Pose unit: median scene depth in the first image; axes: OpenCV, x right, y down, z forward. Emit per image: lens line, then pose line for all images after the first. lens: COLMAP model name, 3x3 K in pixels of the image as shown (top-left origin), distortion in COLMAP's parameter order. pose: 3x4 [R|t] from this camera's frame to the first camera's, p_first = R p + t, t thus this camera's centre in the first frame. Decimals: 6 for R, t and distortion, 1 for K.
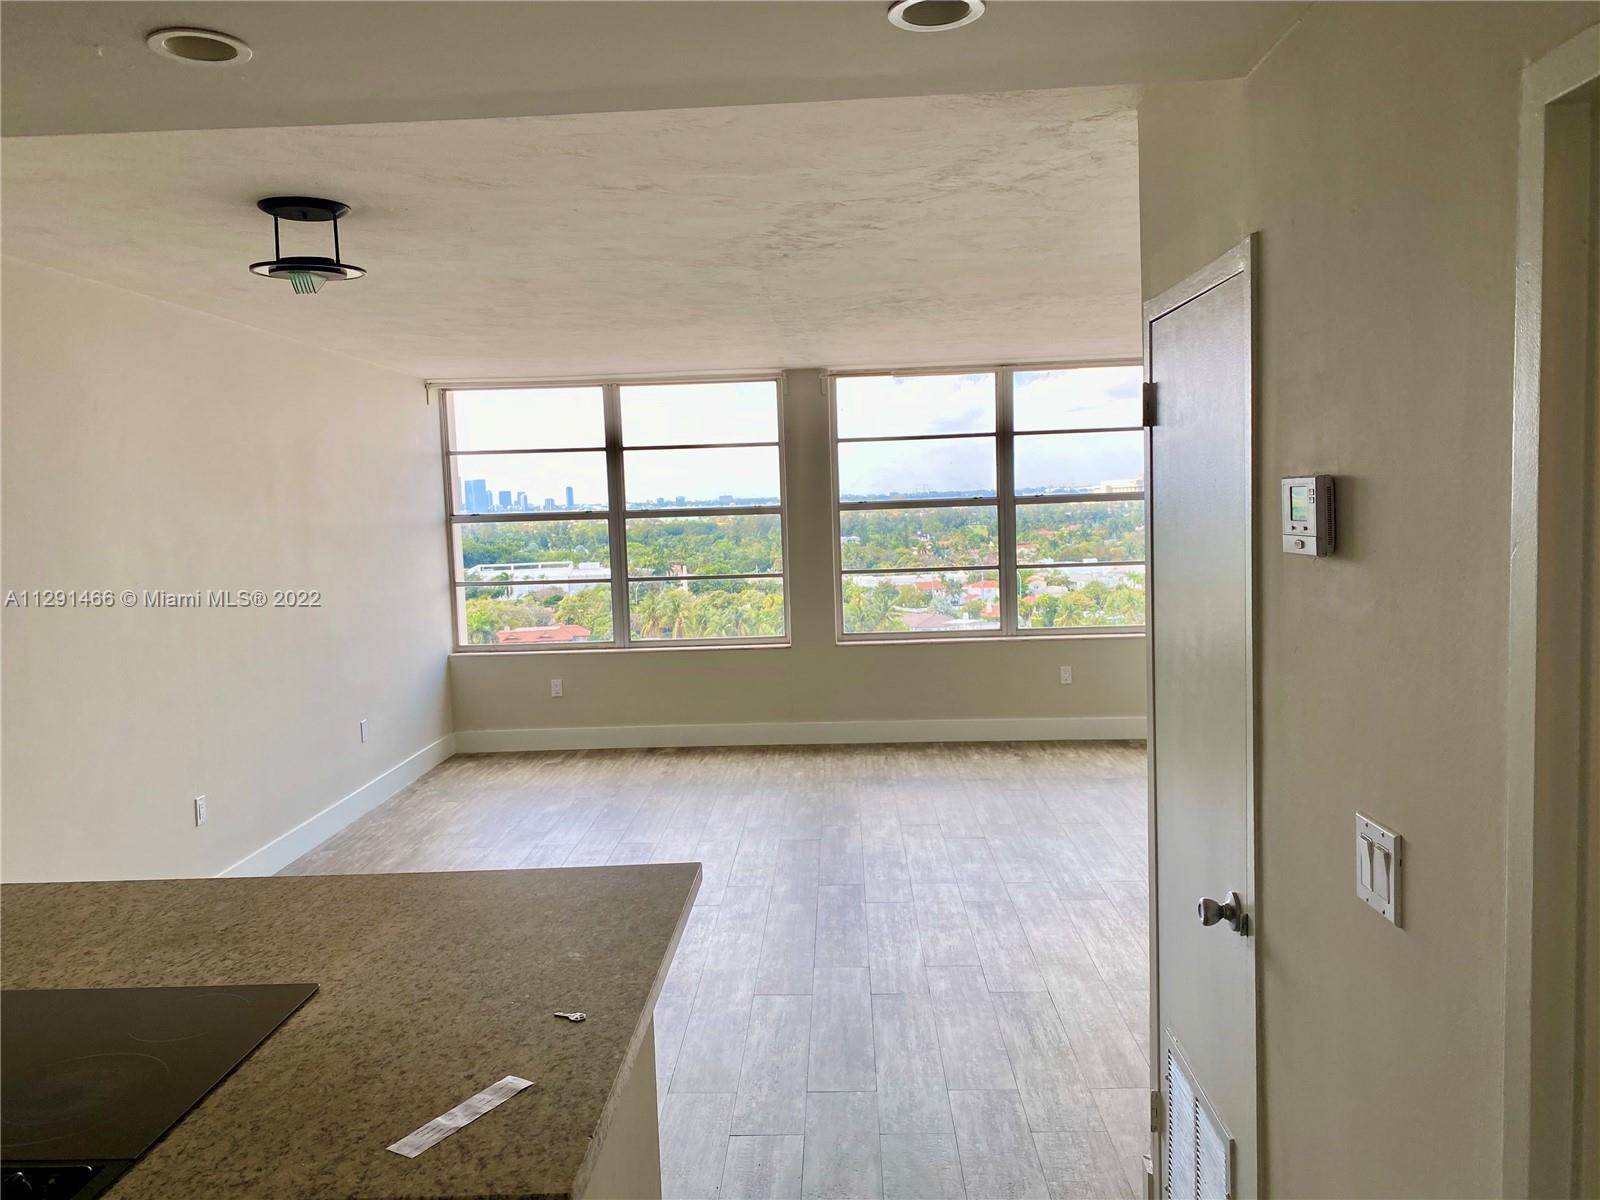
lens RADIAL K [[1216.6, 0, 792.0], [0, 1216.6, 589.7], [0, 0, 1]] dist [0.024920, -0.002060]
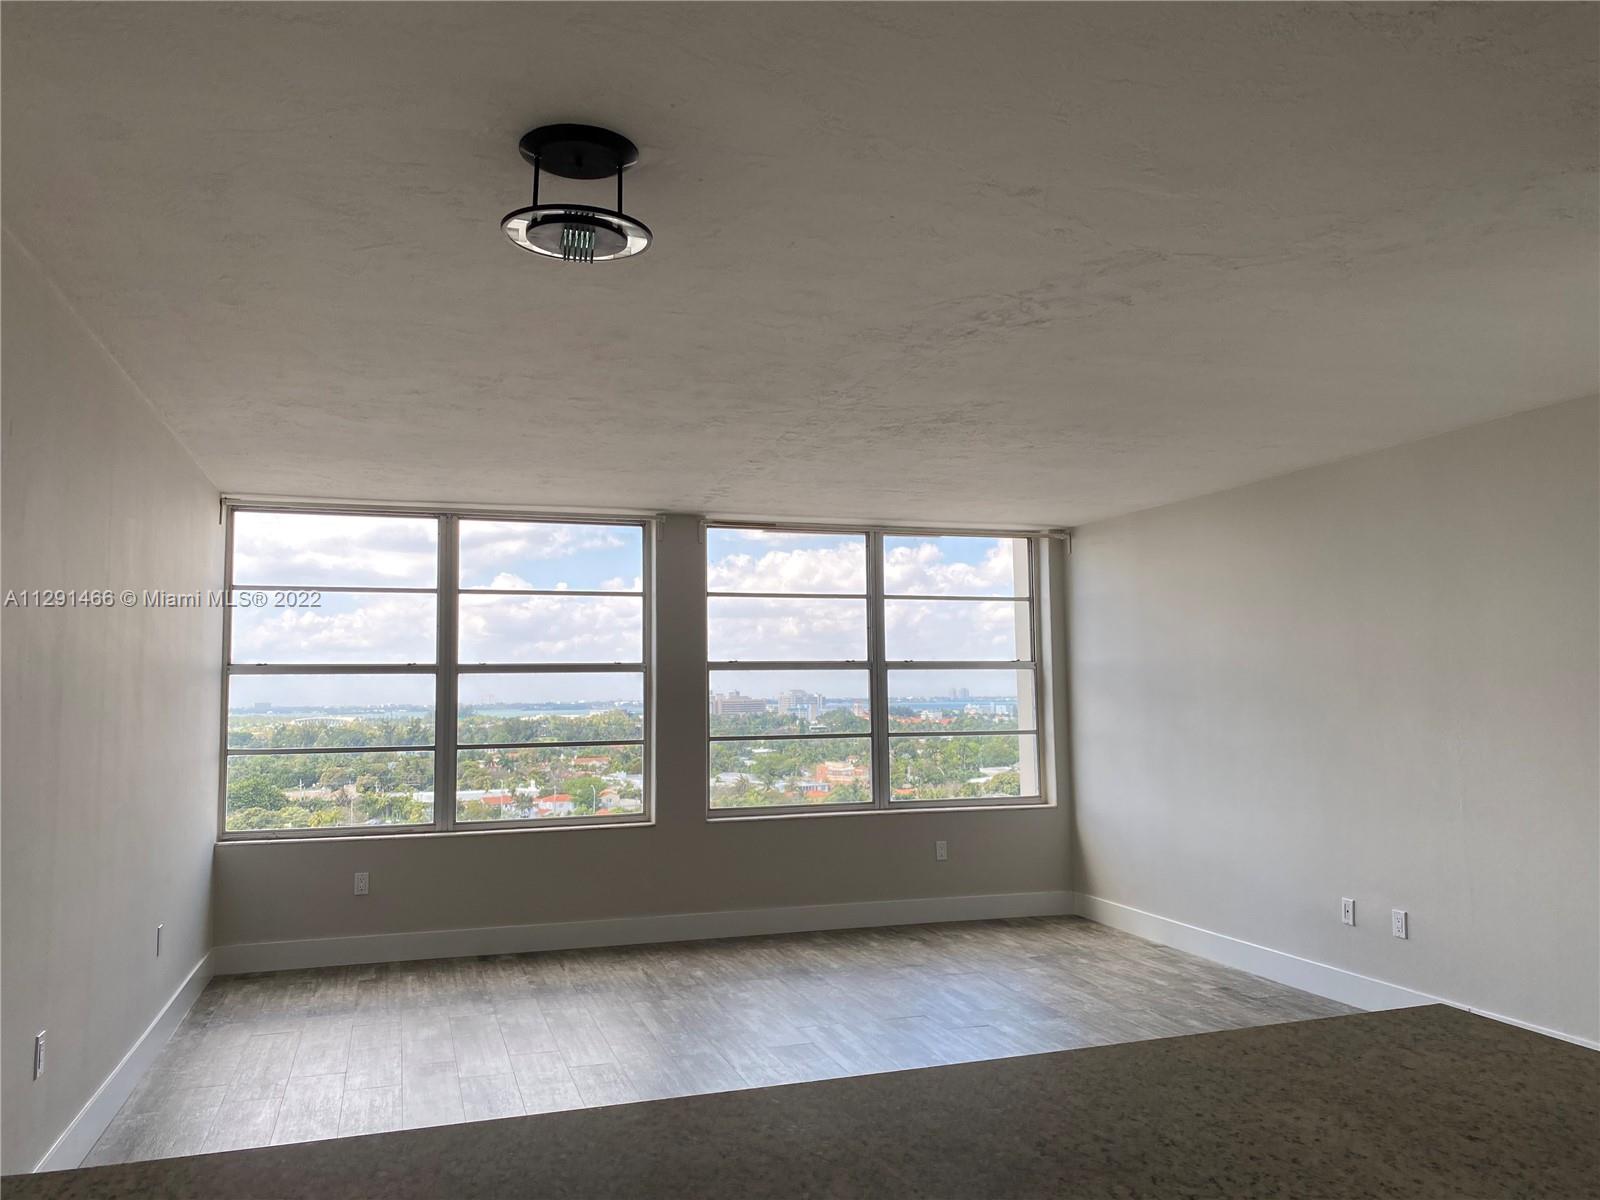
lens RADIAL K [[1226.2, 0, 800.0], [0, 1226.2, 600.0], [0, 0, 1]] dist [0.004351, -0.001704]
pose [[0.935623, 0.050152, 0.349420, -0.218631], [0.008315, 0.986450, -0.163849, 0.032373], [-0.352902, 0.156206, 0.922529, 0.131969]]
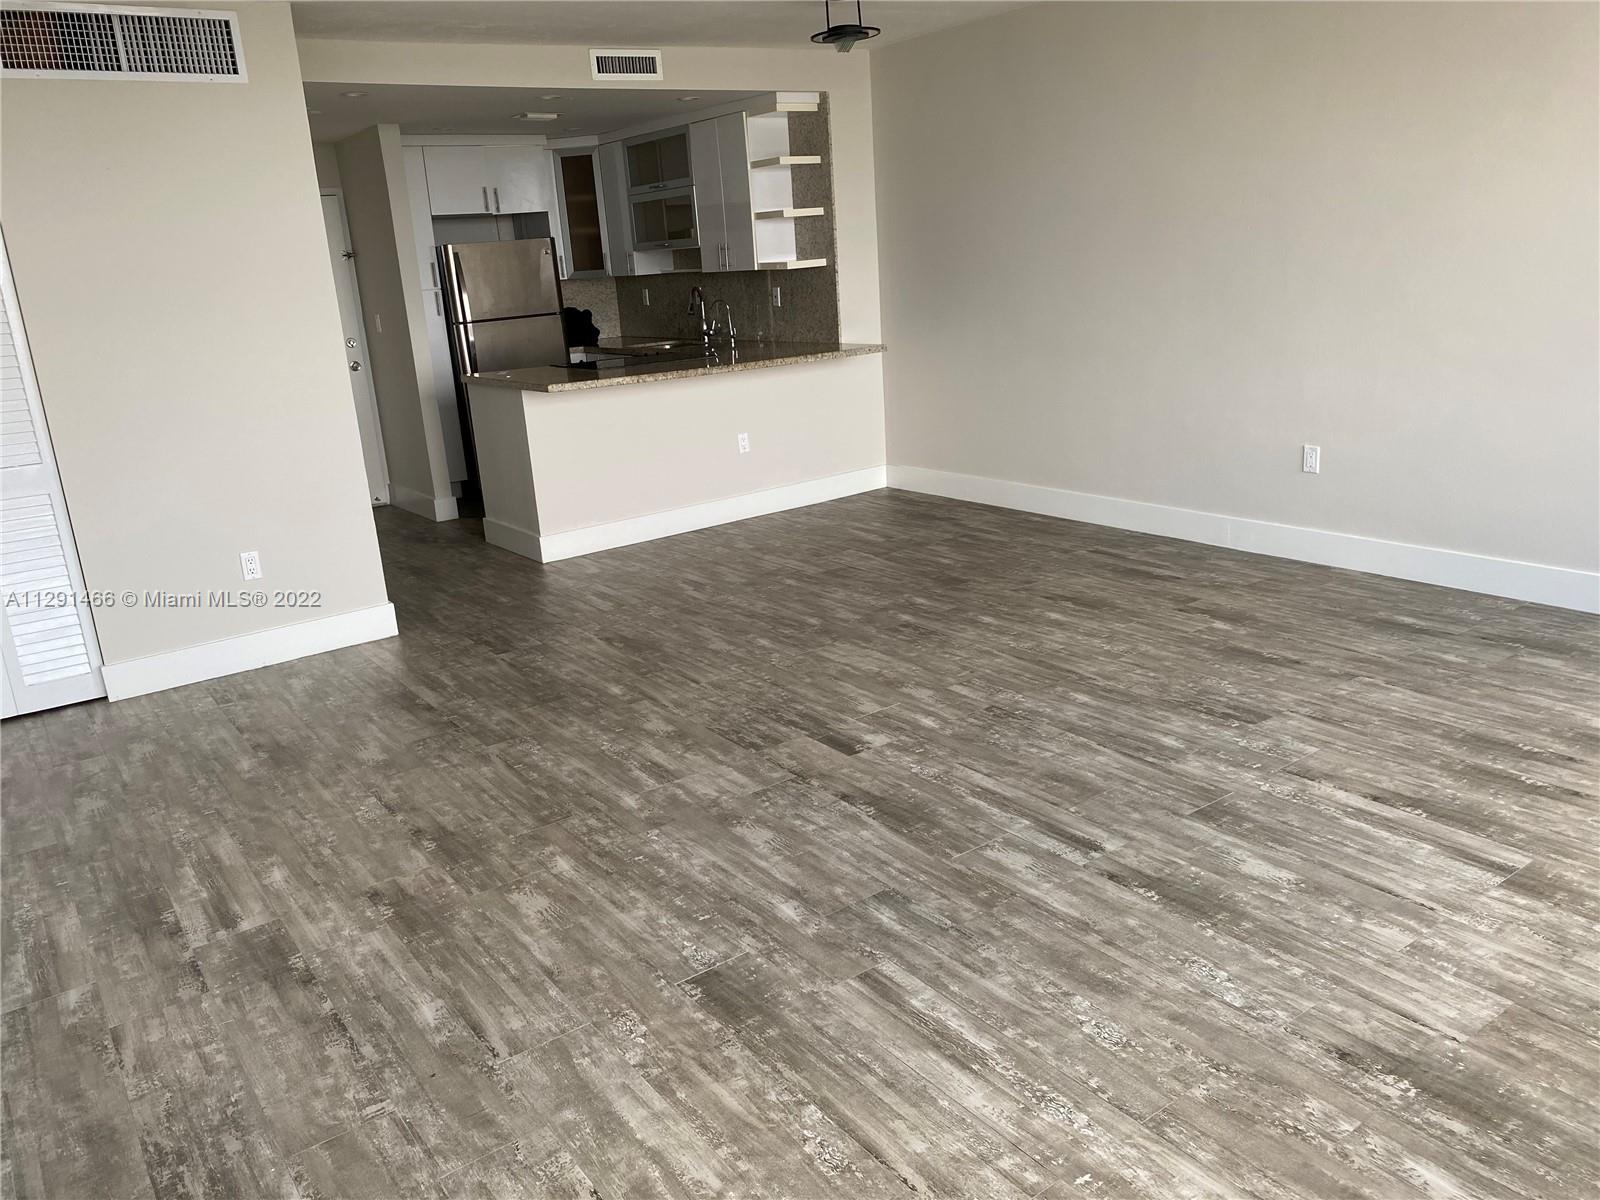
lens RADIAL K [[1216.6, 0, 792.0], [0, 1216.6, 589.7], [0, 0, 1]] dist [0.024920, -0.002060]
pose [[-0.791130, 0.245843, -0.560067, 0.297561], [0.048544, 0.938017, 0.343173, -0.058878], [0.609719, 0.244306, -0.754027, 0.972791]]
